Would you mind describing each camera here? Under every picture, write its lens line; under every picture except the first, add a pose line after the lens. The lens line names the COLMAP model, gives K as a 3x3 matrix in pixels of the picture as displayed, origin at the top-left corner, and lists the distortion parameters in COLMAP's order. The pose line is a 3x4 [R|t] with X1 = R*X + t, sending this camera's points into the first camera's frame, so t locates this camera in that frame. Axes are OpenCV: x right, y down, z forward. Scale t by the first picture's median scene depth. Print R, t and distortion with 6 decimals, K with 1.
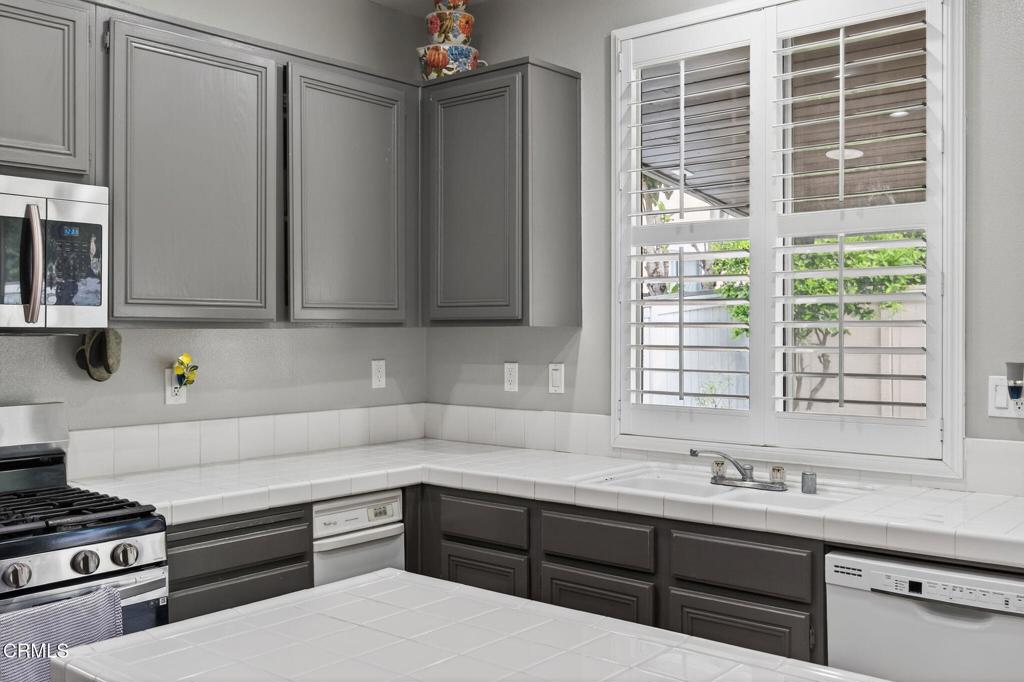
lens RADIAL K [[978.3, 0, 512.1], [0, 978.3, 329.1], [0, 0, 1]] dist [-0.000685, 0.002641]
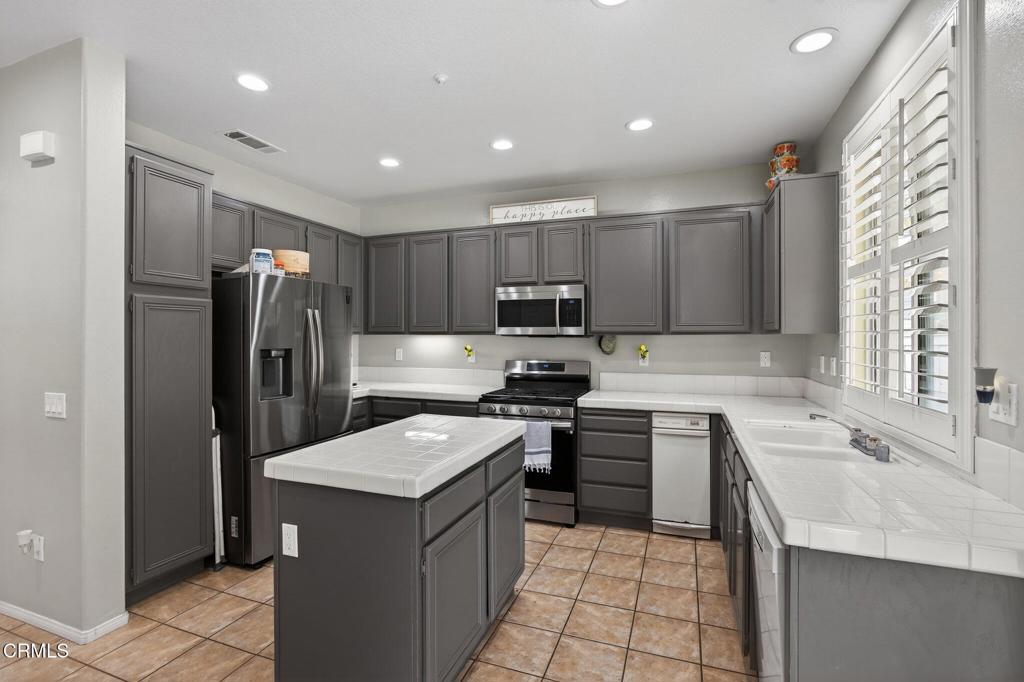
lens RADIAL K [[465.5, 0, 512.1], [0, 465.5, 334.5], [0, 0, 1]] dist [-0.029971, 0.014426]
pose [[0.347713, -0.000584, -0.937601, 0.653865], [0.000487, 1.000000, -0.000443, -0.001760], [0.937601, -0.000302, 0.347714, 0.292489]]
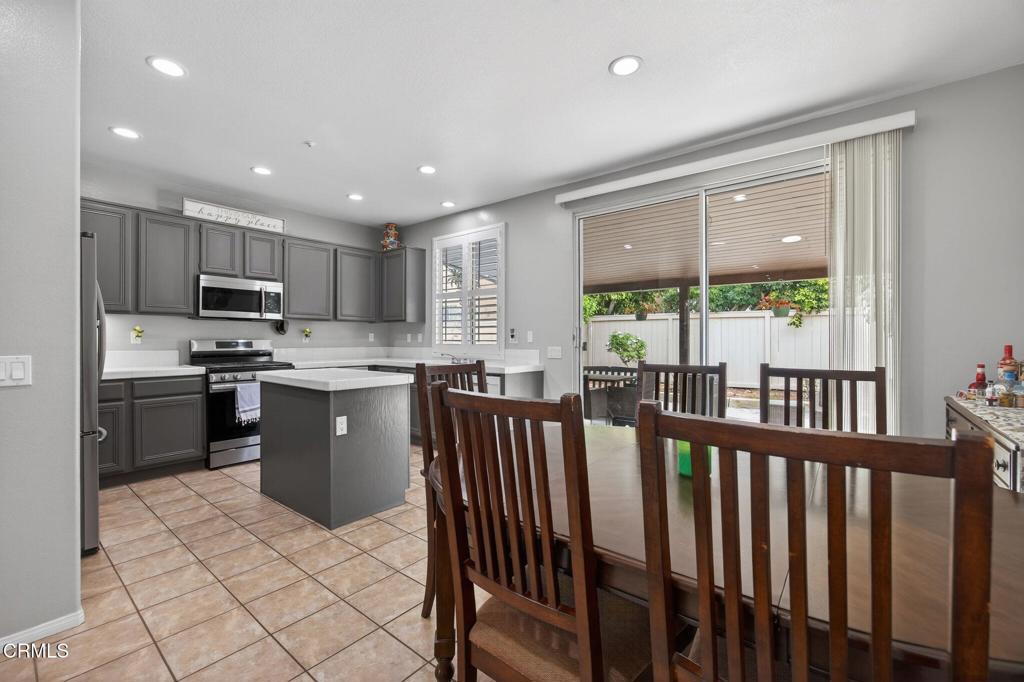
lens RADIAL K [[433.5, 0, 508.9], [0, 433.5, 339.2], [0, 0, 1]] dist [-0.002539, 0.000382]
pose [[0.999867, 0.004613, 0.015656, 0.388336], [-0.004654, 0.999986, 0.002614, 0.058251], [-0.015643, -0.002686, 0.999874, -0.619343]]
